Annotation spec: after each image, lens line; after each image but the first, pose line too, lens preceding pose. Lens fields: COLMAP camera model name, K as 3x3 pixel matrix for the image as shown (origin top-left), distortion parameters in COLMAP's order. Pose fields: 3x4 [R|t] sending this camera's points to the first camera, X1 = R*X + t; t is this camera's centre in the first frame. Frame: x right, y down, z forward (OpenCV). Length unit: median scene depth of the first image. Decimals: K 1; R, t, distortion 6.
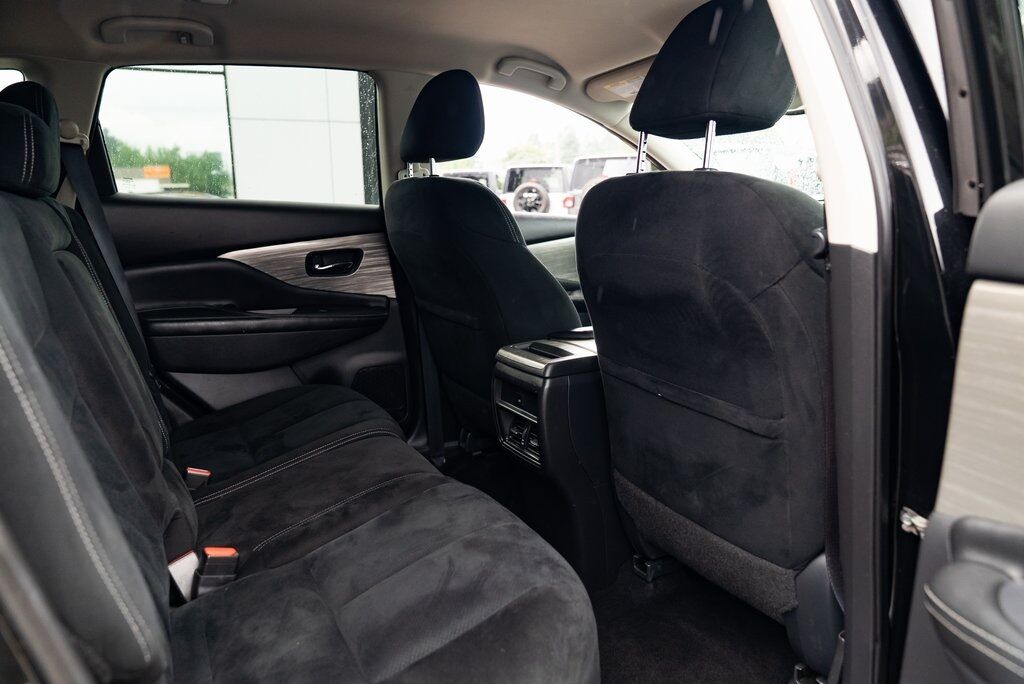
lens RADIAL K [[696.6, 0, 512.0], [0, 696.6, 342.0], [0, 0, 1]] dist [-0.036568, 0.022936]
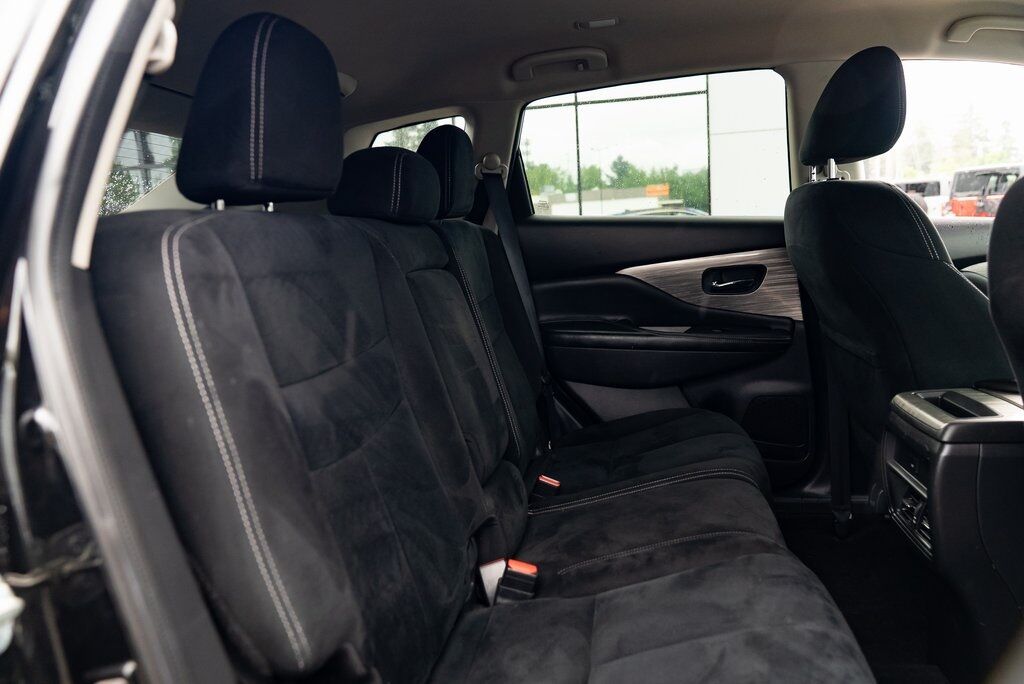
lens RADIAL K [[696.6, 0, 512.0], [0, 696.6, 342.0], [0, 0, 1]] dist [-0.036568, 0.022936]
pose [[0.783638, 0.066756, -0.617621, 0.109390], [-0.077085, 0.996975, 0.009953, -0.021676], [0.616417, 0.039809, 0.786413, 0.112075]]
